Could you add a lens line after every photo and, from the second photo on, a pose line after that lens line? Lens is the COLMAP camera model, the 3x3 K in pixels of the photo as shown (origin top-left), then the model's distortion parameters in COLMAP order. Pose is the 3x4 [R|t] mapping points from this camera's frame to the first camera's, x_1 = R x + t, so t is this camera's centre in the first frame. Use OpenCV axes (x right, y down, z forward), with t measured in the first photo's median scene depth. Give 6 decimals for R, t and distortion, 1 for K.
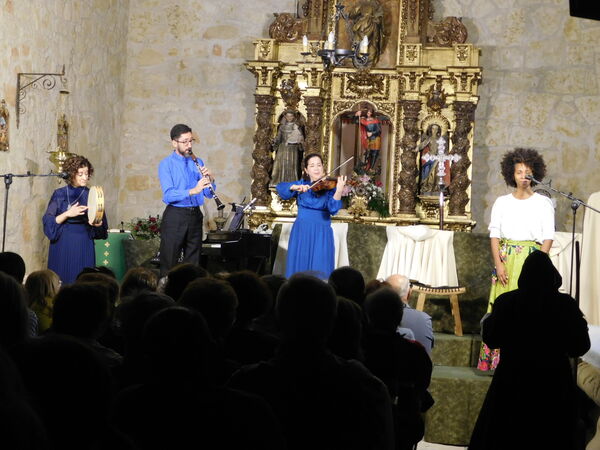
lens RADIAL K [[1272.8, 0, 303.9], [0, 1272.8, 225.6], [0, 0, 1]] dist [0.062665, -0.325489]
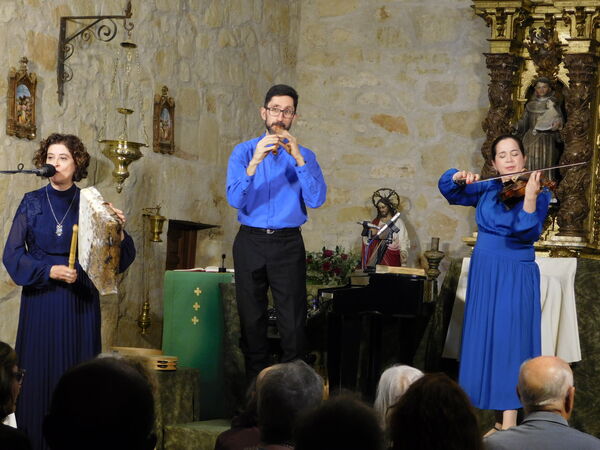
lens RADIAL K [[1635.2, 0, 302.7], [0, 1635.2, 227.2], [0, 0, 1]] dist [0.092146, -0.569283]
pose [[0.968074, 0.001251, -0.250661, 0.076070], [-0.007626, 0.999672, -0.024462, 0.002383], [0.250548, 0.025592, 0.967766, 0.204497]]
